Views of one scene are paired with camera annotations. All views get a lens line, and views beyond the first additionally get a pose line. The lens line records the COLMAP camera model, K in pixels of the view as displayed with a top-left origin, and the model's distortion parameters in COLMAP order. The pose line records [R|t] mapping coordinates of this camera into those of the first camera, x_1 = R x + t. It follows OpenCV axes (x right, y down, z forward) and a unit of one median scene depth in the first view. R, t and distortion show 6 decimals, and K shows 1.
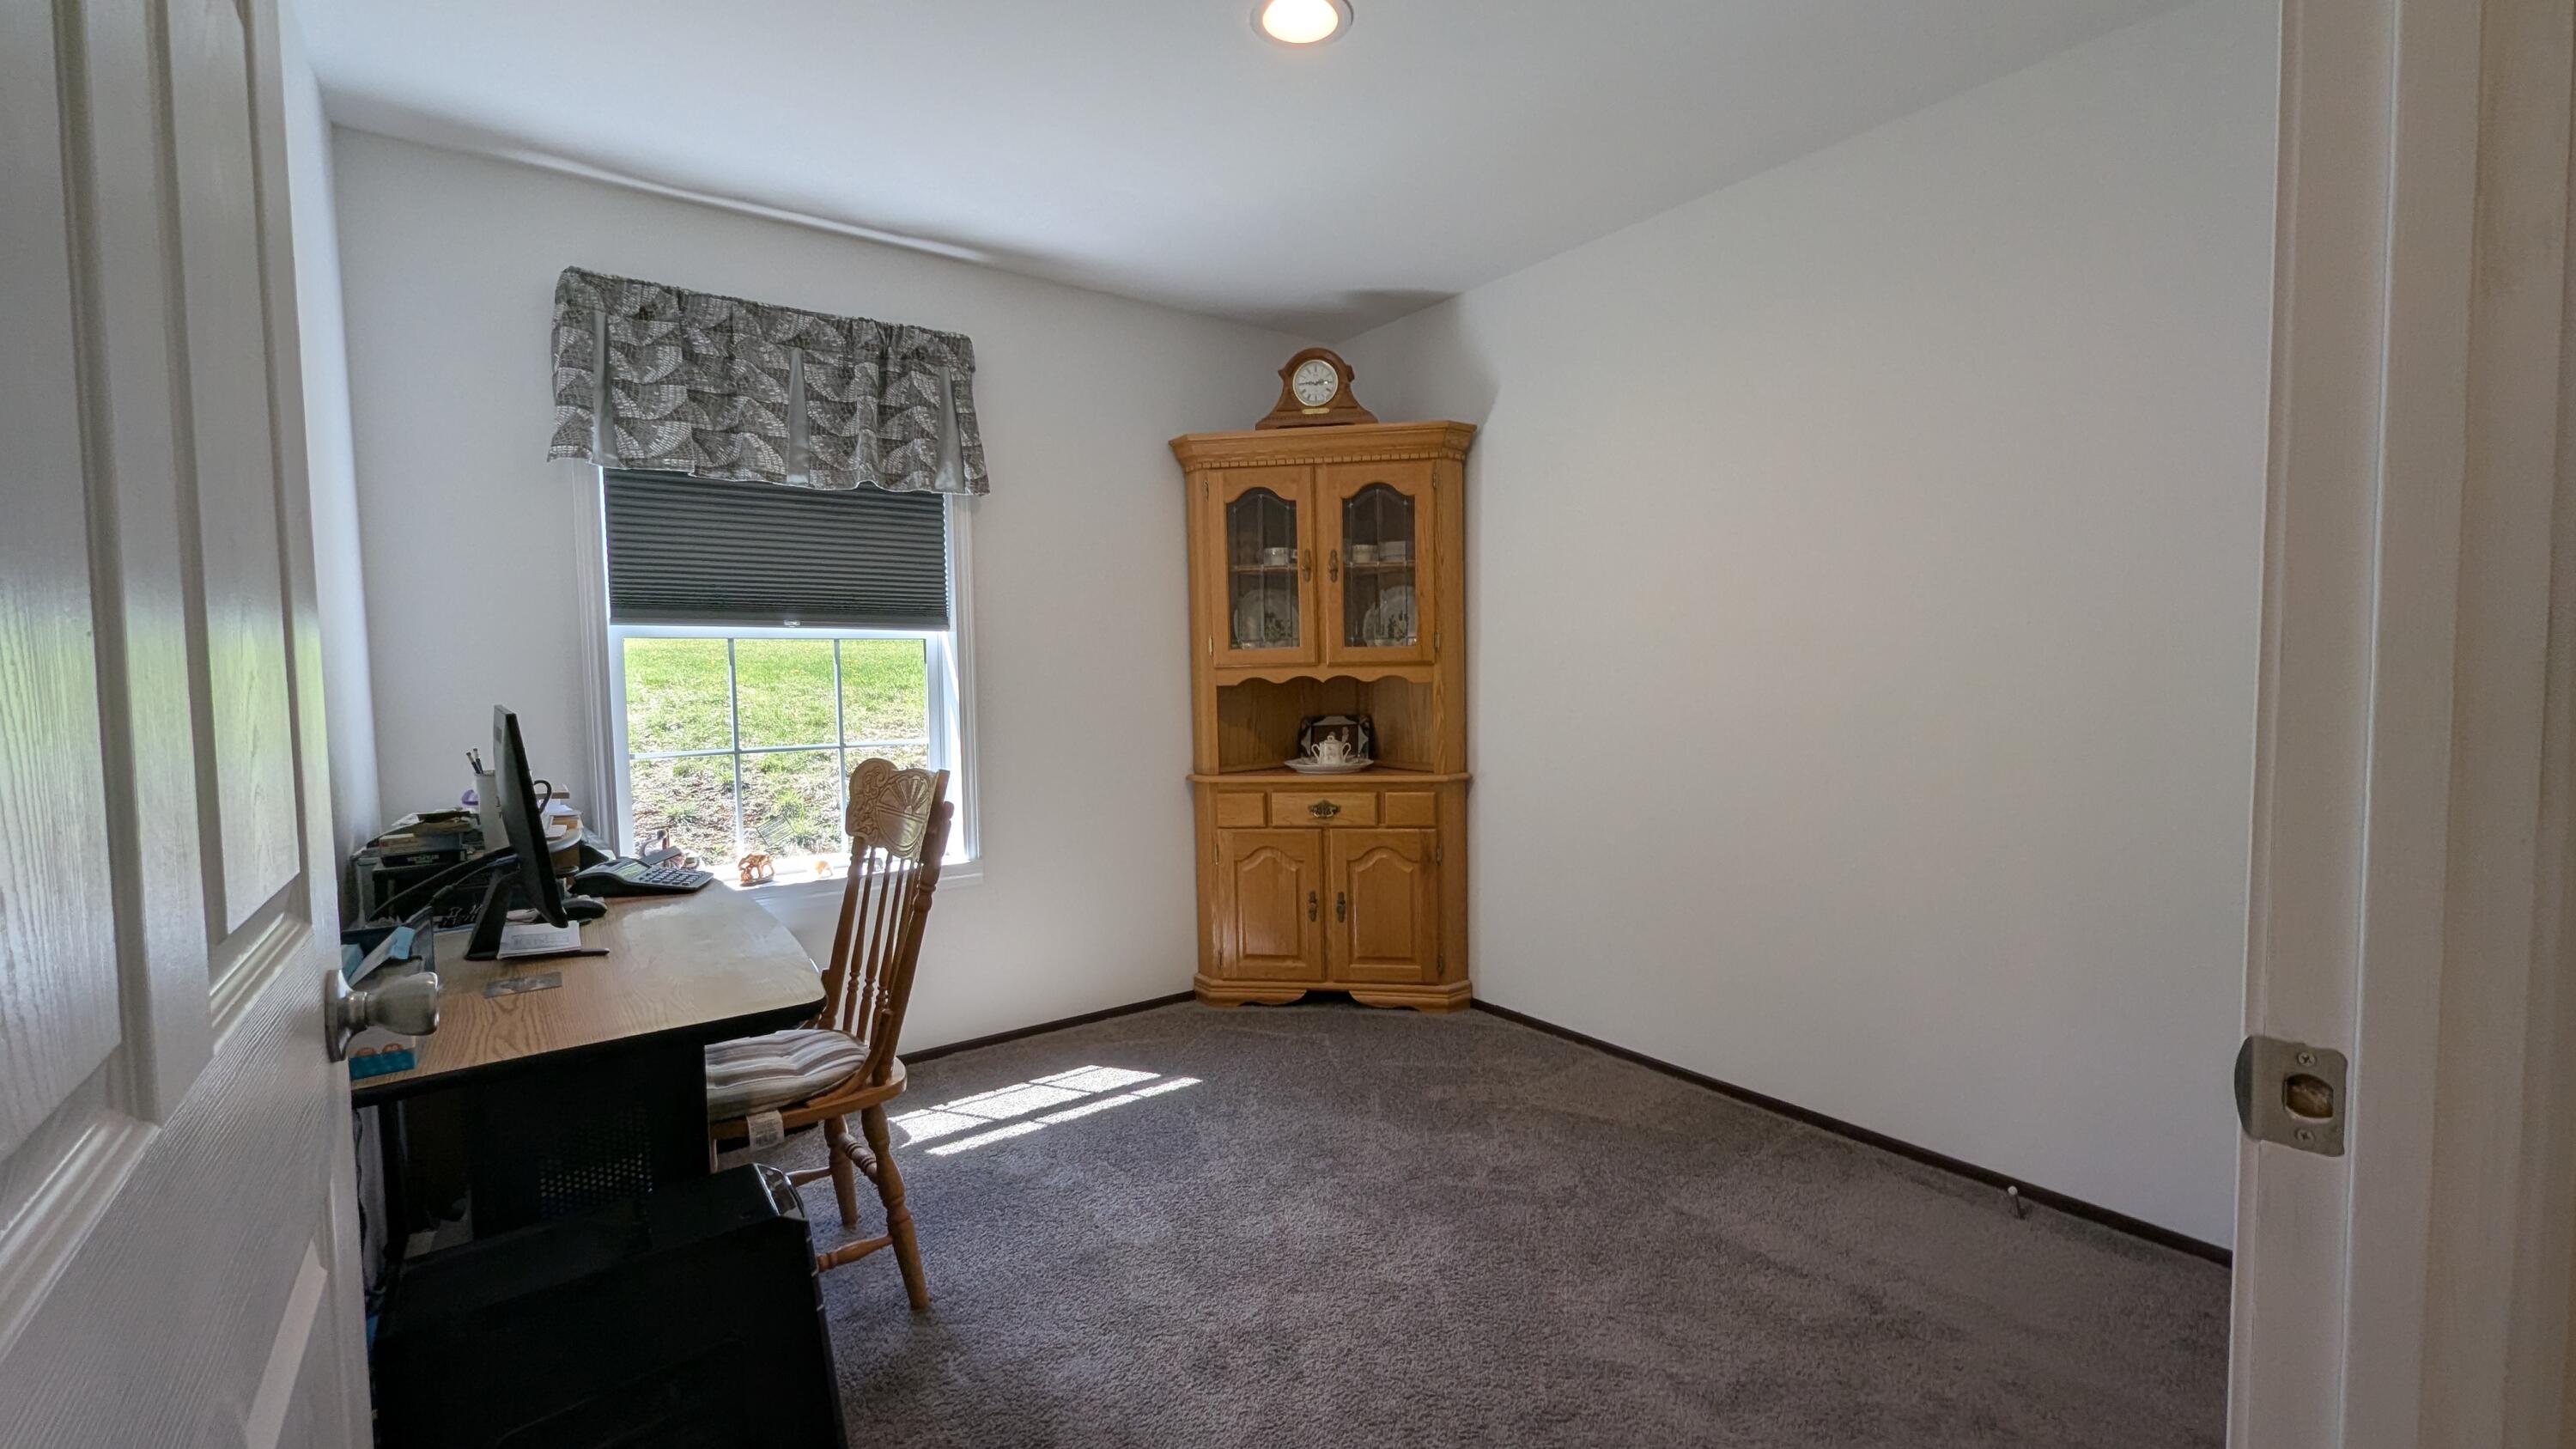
lens RADIAL K [[1066.0, 0, 1299.9], [0, 1066.0, 721.8], [0, 0, 1]] dist [0.000260, -0.000914]
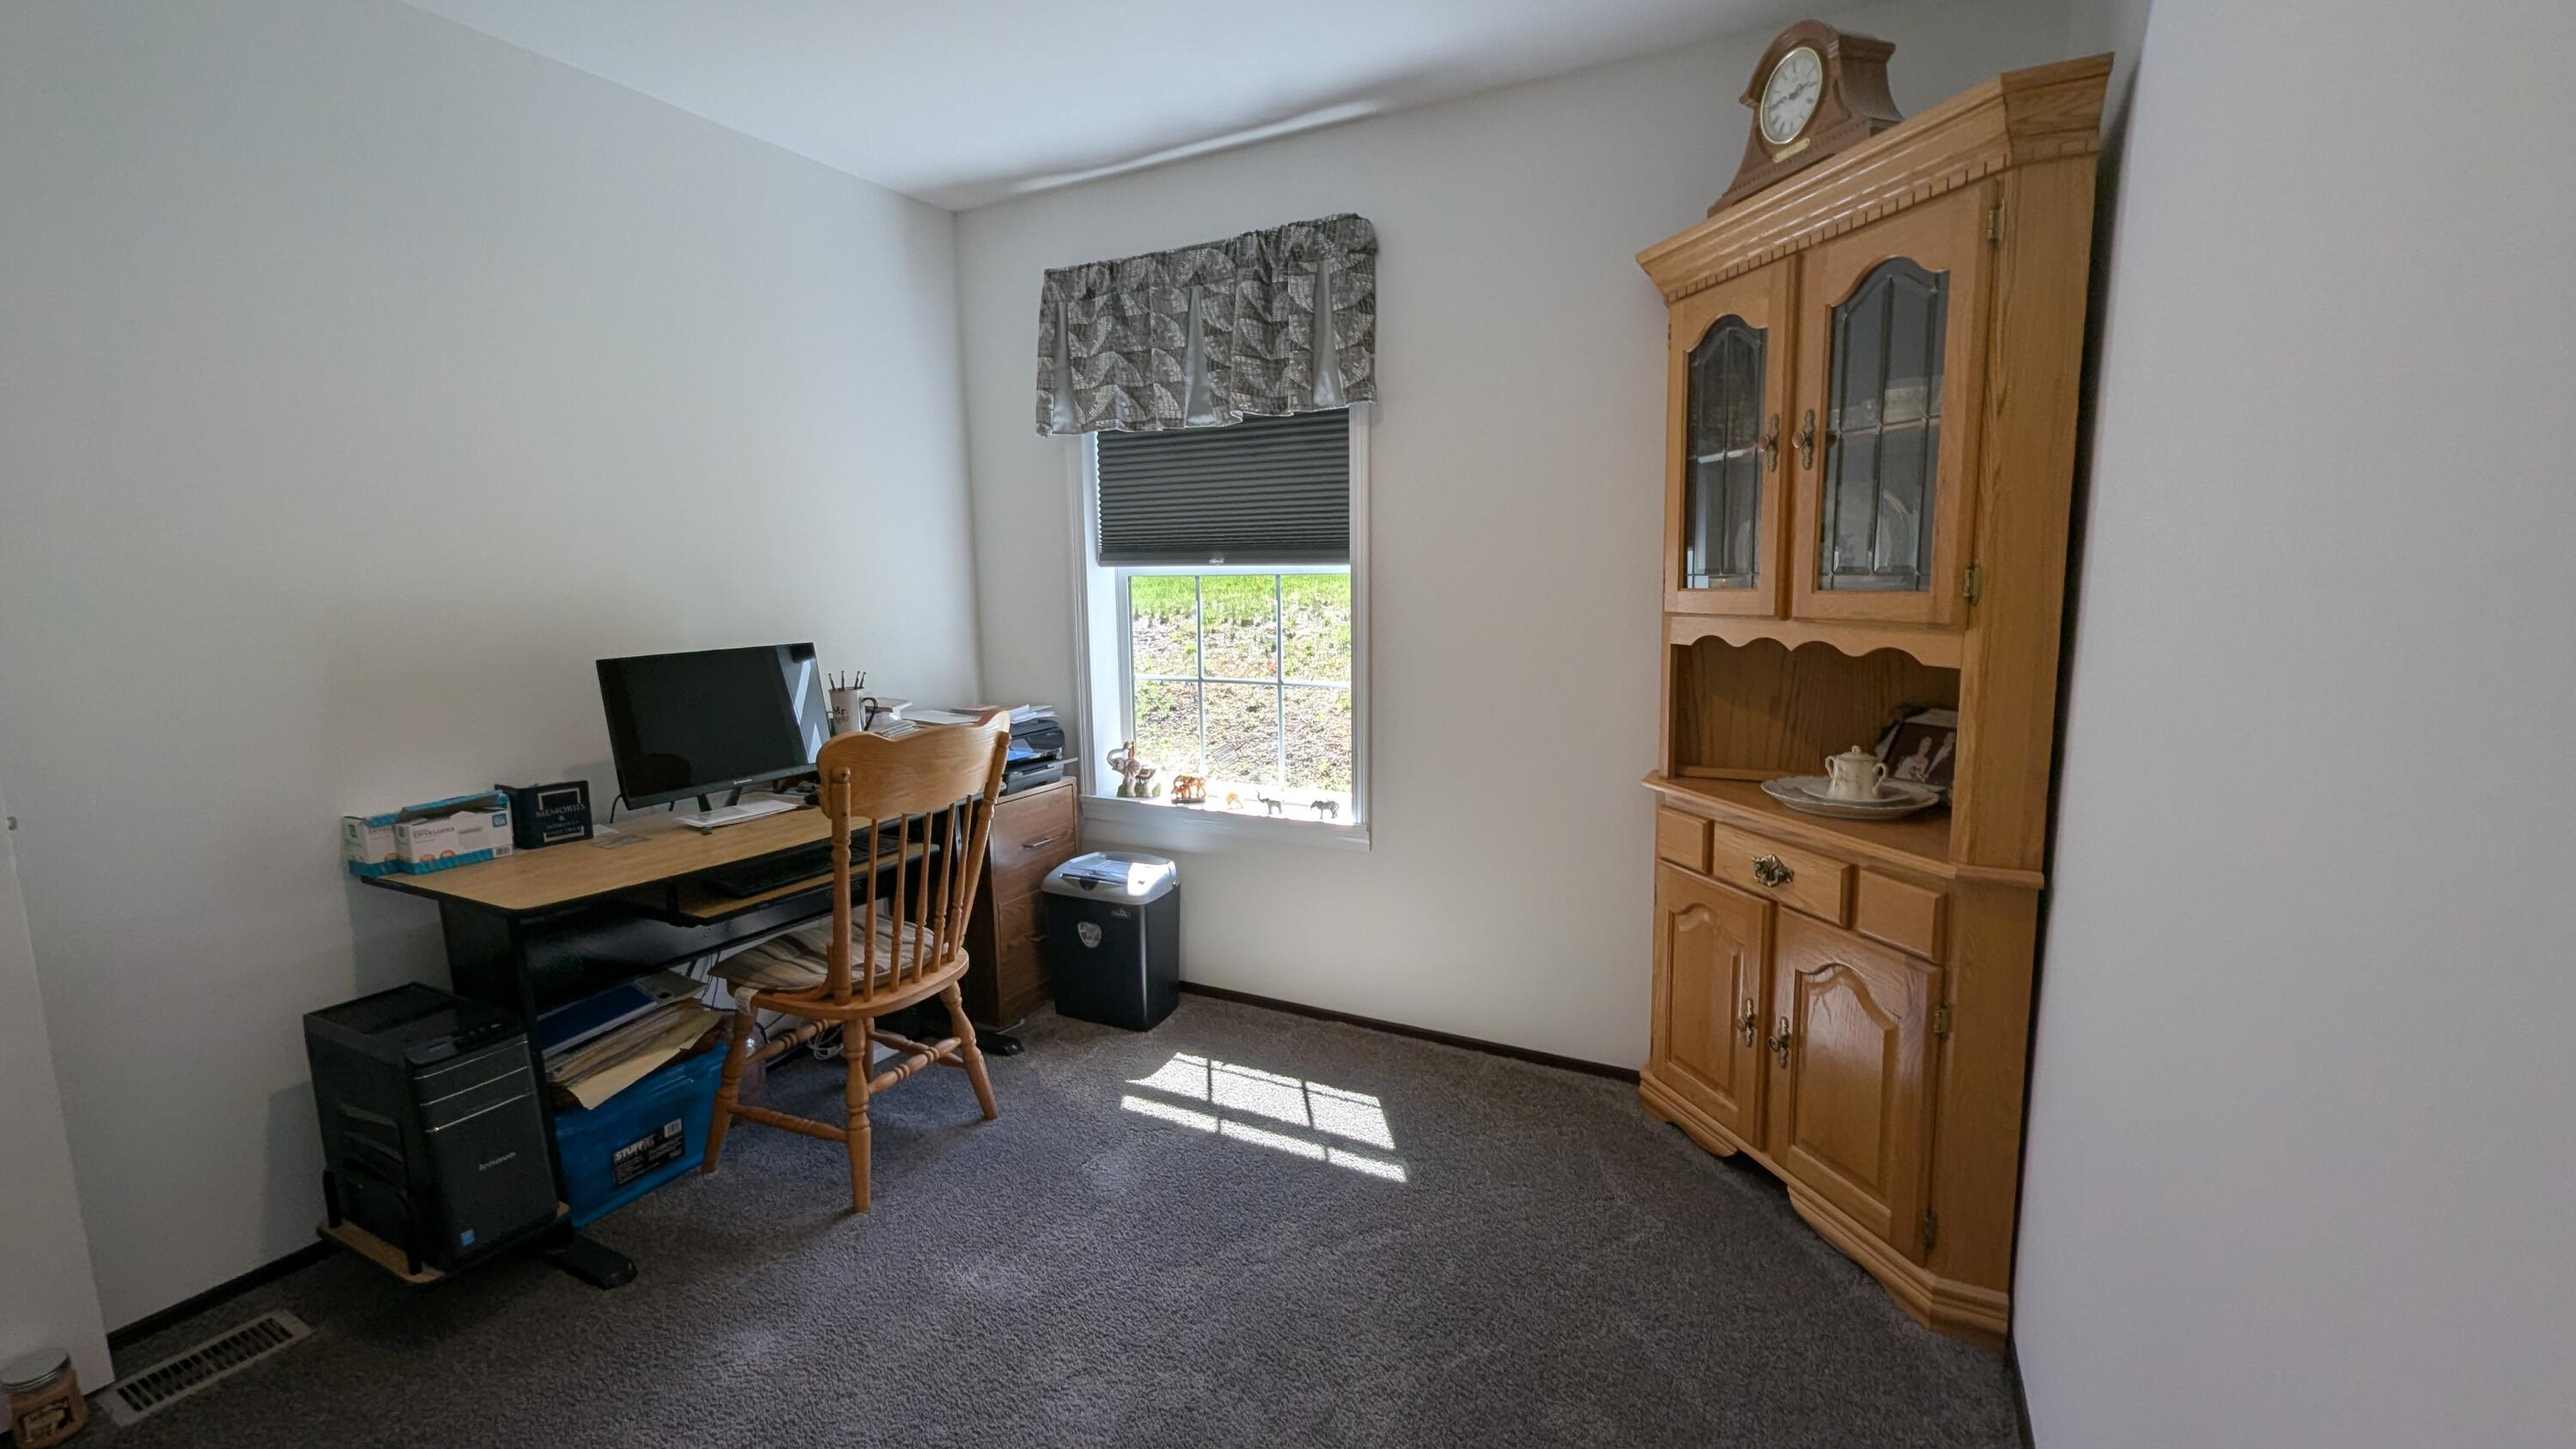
lens RADIAL K [[1066.0, 0, 1290.8], [0, 1066.0, 724.8], [0, 0, 1]] dist [0.000260, -0.000914]
pose [[0.428898, 0.136204, -0.893026, 0.500638], [-0.037617, 0.990403, 0.132990, -0.076560], [0.902569, -0.023446, 0.429905, 0.621000]]
